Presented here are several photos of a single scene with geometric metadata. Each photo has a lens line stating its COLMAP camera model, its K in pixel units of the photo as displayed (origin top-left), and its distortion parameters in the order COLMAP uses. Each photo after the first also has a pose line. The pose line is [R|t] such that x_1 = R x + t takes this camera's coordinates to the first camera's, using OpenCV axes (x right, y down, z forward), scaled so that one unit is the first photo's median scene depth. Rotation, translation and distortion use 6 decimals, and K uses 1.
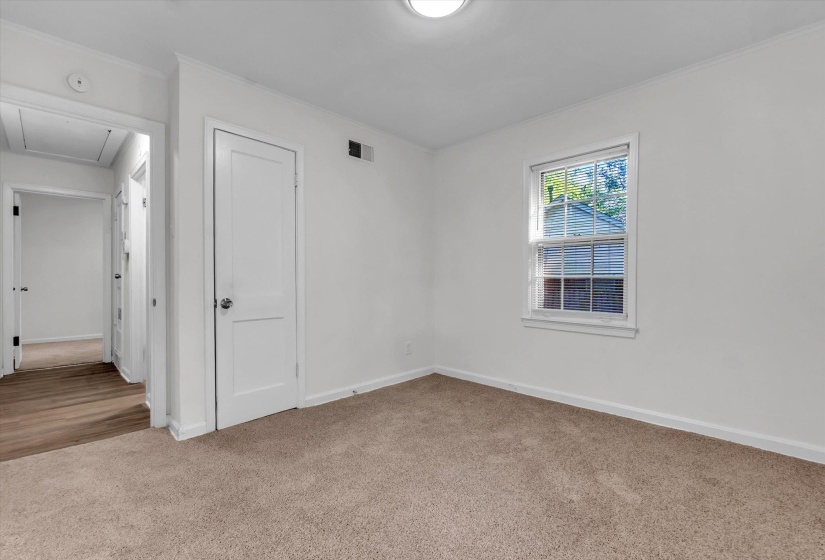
lens RADIAL K [[374.3, 0, 406.8], [0, 374.3, 268.1], [0, 0, 1]] dist [-0.001894, 0.001325]
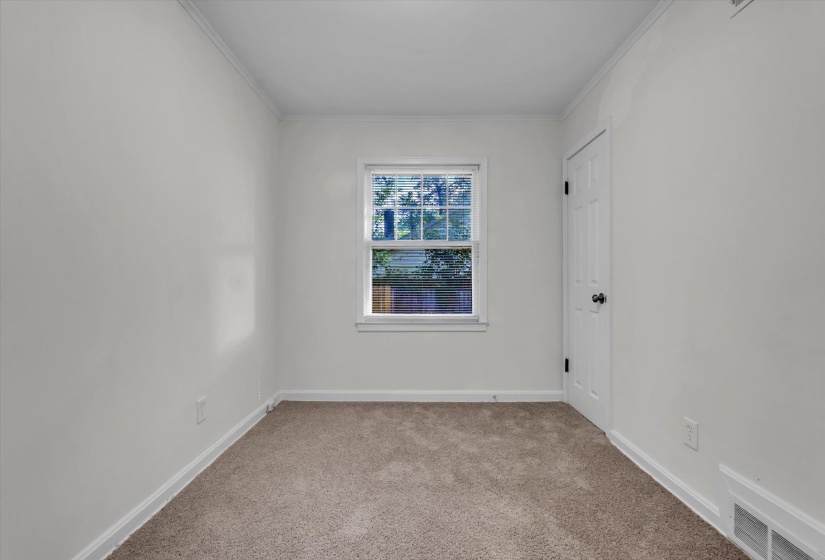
lens RADIAL K [[374.3, 0, 406.8], [0, 374.3, 268.1], [0, 0, 1]] dist [-0.001894, 0.001325]
pose [[0.712759, 0.017994, 0.701179, -0.431670], [-0.015875, 0.999829, -0.009521, 0.005175], [-0.701230, -0.004345, 0.712922, 0.376733]]
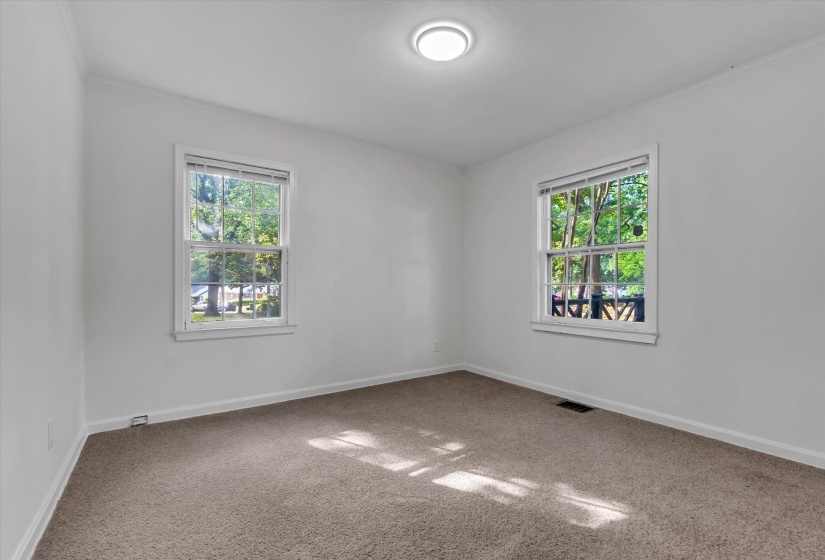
lens RADIAL K [[372.8, 0, 412.5], [0, 372.8, 280.0], [0, 0, 1]] dist [-0.002341, -0.000156]
pose [[0.985887, 0.003379, -0.167377, 0.114023], [-0.000854, 0.999885, 0.015157, -0.004031], [0.167409, -0.014800, 0.985776, -0.112361]]
